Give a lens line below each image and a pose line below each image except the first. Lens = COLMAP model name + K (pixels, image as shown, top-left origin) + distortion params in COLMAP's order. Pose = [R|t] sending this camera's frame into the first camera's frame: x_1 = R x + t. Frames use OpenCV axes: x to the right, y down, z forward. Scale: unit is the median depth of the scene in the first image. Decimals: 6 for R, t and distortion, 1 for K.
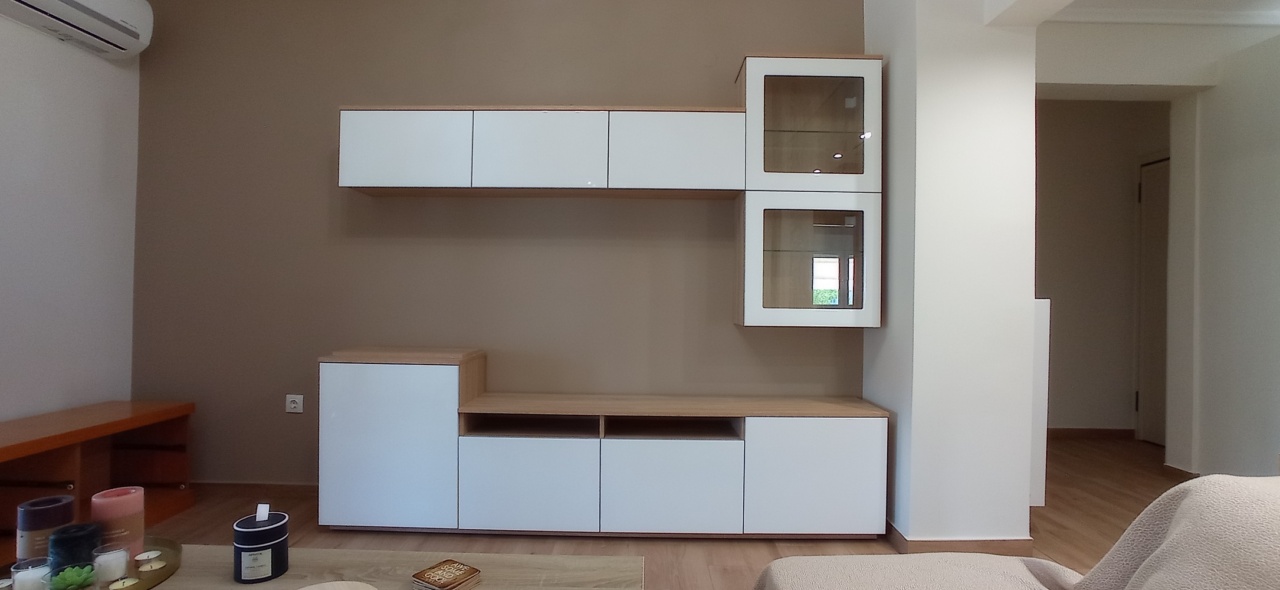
lens RADIAL K [[609.3, 0, 640.0], [0, 609.3, 295.0], [0, 0, 1]] dist [-0.003182, 0.000867]
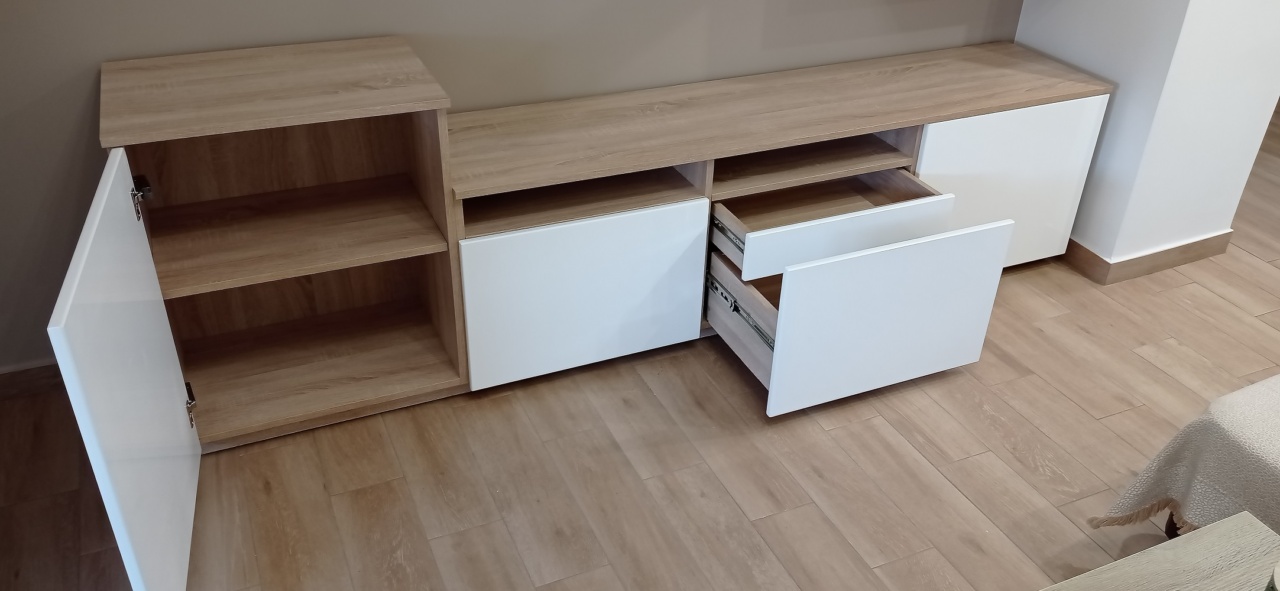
lens RADIAL K [[1017.9, 0, 640.0], [0, 1017.9, 295.5], [0, 0, 1]] dist [0.124661, -0.222686]
pose [[0.902973, -0.206129, 0.377028, -0.472054], [-0.026440, 0.849112, 0.527550, -0.172234], [-0.428882, -0.486332, 0.761276, 0.262747]]
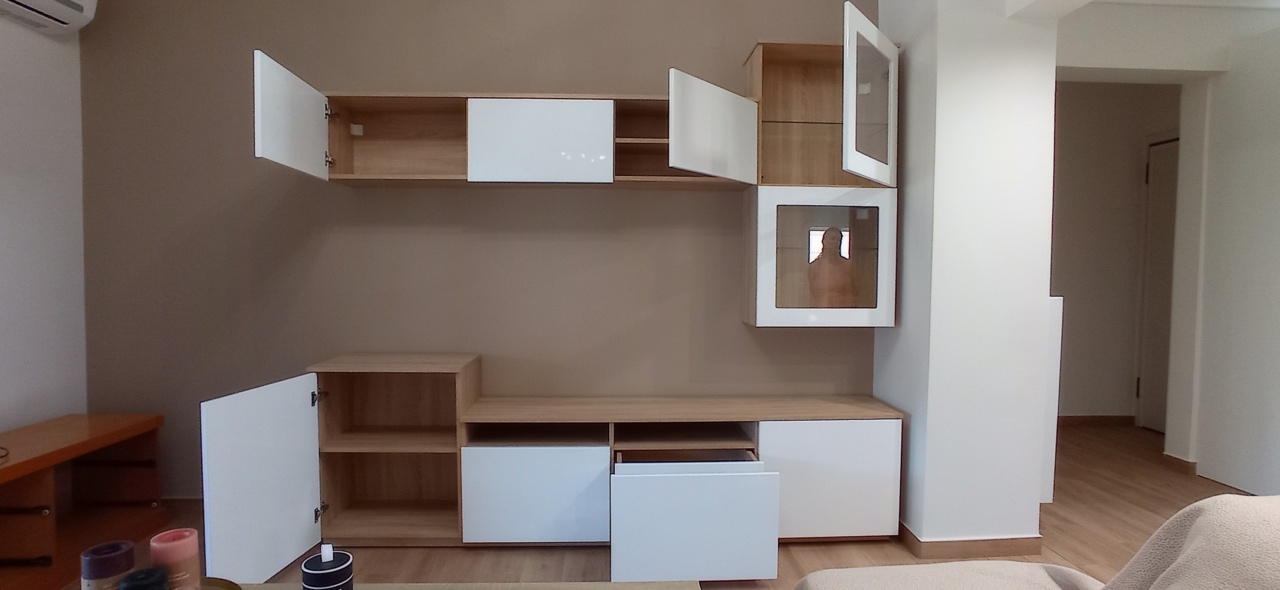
lens RADIAL K [[678.7, 0, 638.3], [0, 678.7, 295.7], [0, 0, 1]] dist [-0.003686, -0.001069]
pose [[0.998373, -0.009866, 0.056167, -0.076132], [0.006890, 0.998574, 0.052943, -0.057036], [-0.056609, -0.052470, 0.997017, -0.059125]]
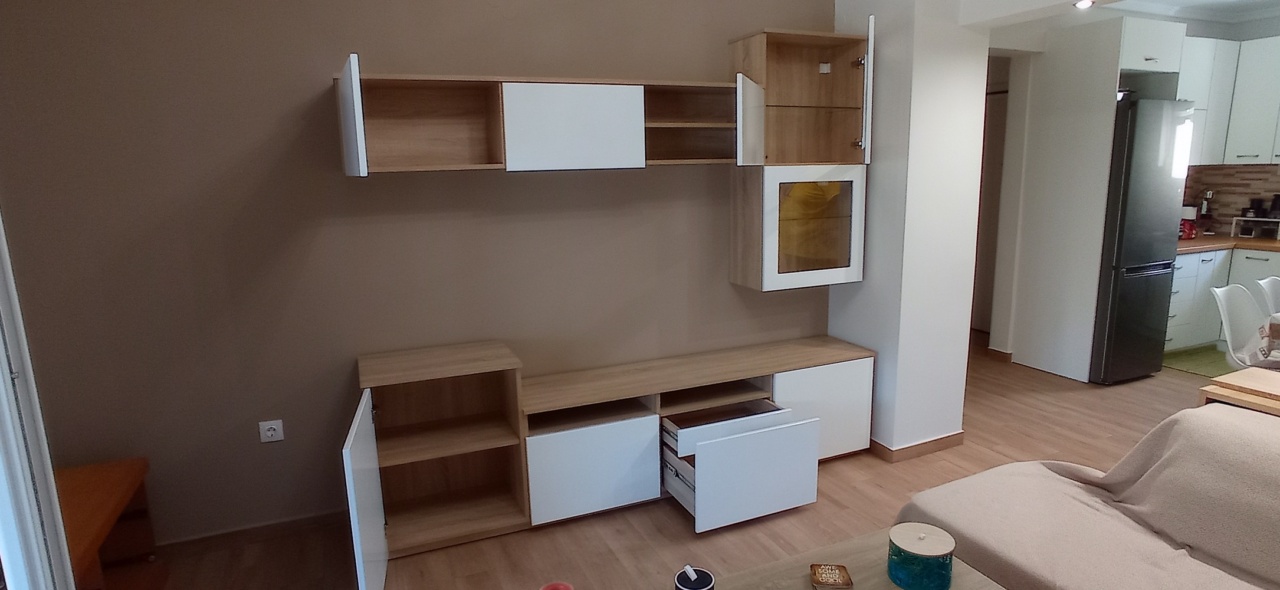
lens RADIAL K [[718.7, 0, 647.1], [0, 718.7, 298.3], [0, 0, 1]] dist [-0.005932, 0.020789]
pose [[0.905891, -0.110300, 0.408896, -0.545860], [0.028277, 0.979088, 0.201464, -0.203694], [-0.422567, -0.170942, 0.890065, -0.061238]]
